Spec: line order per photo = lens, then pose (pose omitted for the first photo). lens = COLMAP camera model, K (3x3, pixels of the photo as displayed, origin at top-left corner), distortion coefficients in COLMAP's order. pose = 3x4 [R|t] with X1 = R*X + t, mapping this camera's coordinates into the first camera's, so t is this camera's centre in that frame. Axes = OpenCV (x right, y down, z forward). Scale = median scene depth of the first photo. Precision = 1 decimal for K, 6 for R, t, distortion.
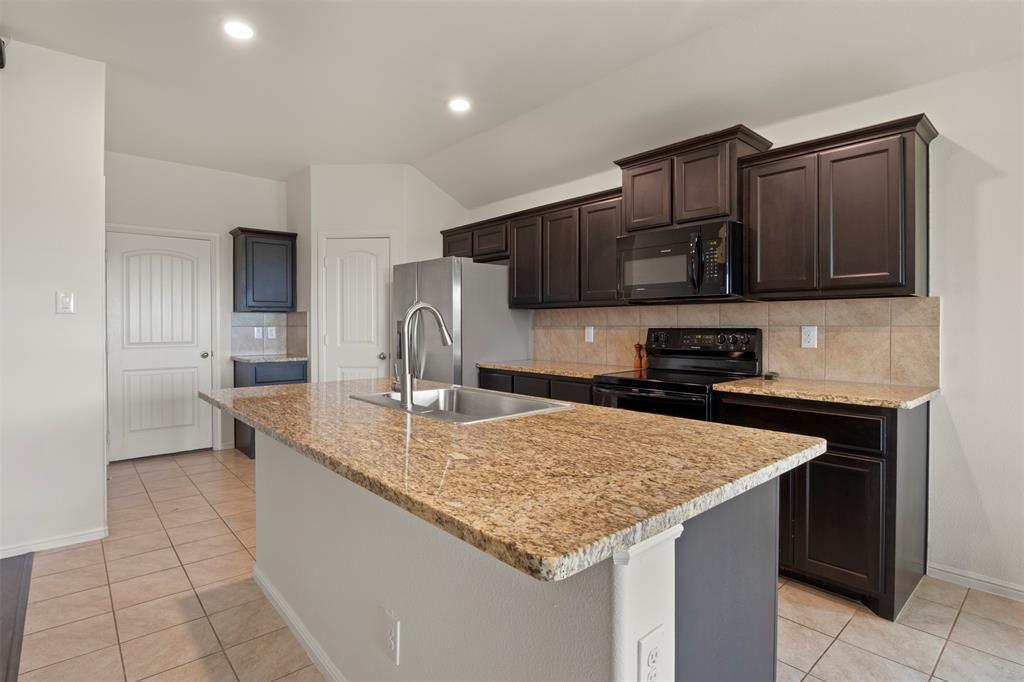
lens RADIAL K [[514.4, 0, 510.5], [0, 514.4, 329.0], [0, 0, 1]] dist [-0.006105, -0.000580]
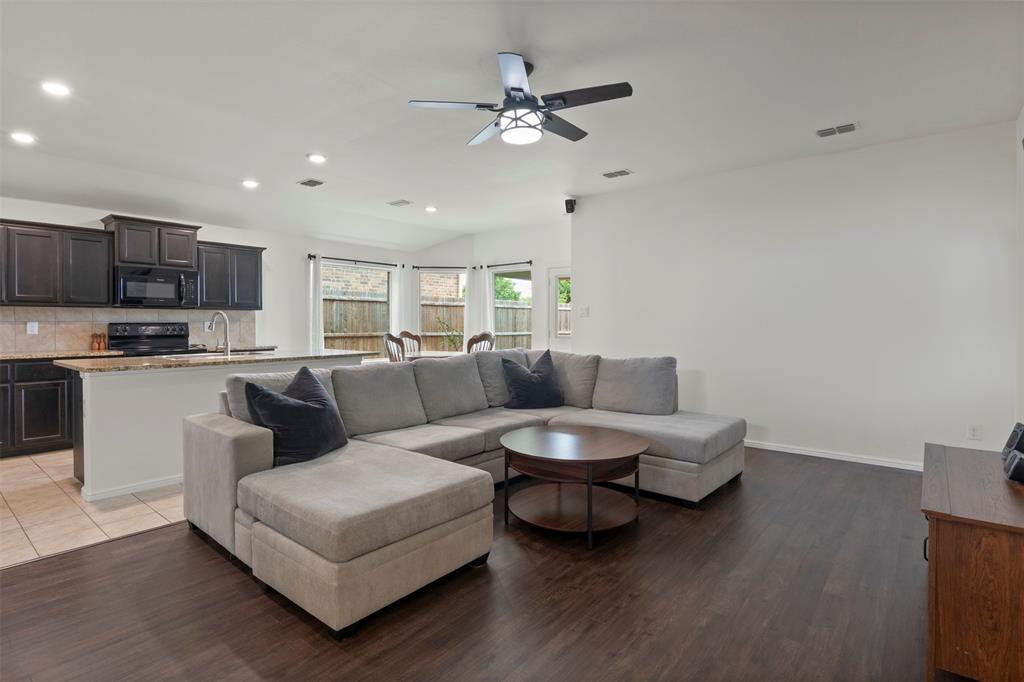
lens RADIAL K [[517.1, 0, 509.9], [0, 517.1, 322.3], [0, 0, 1]] dist [-0.001779, -0.000711]
pose [[-0.158182, -0.001425, 0.987409, -1.475283], [0.005765, 0.999981, 0.002367, 0.000006], [-0.987393, 0.006067, -0.158171, 0.071193]]
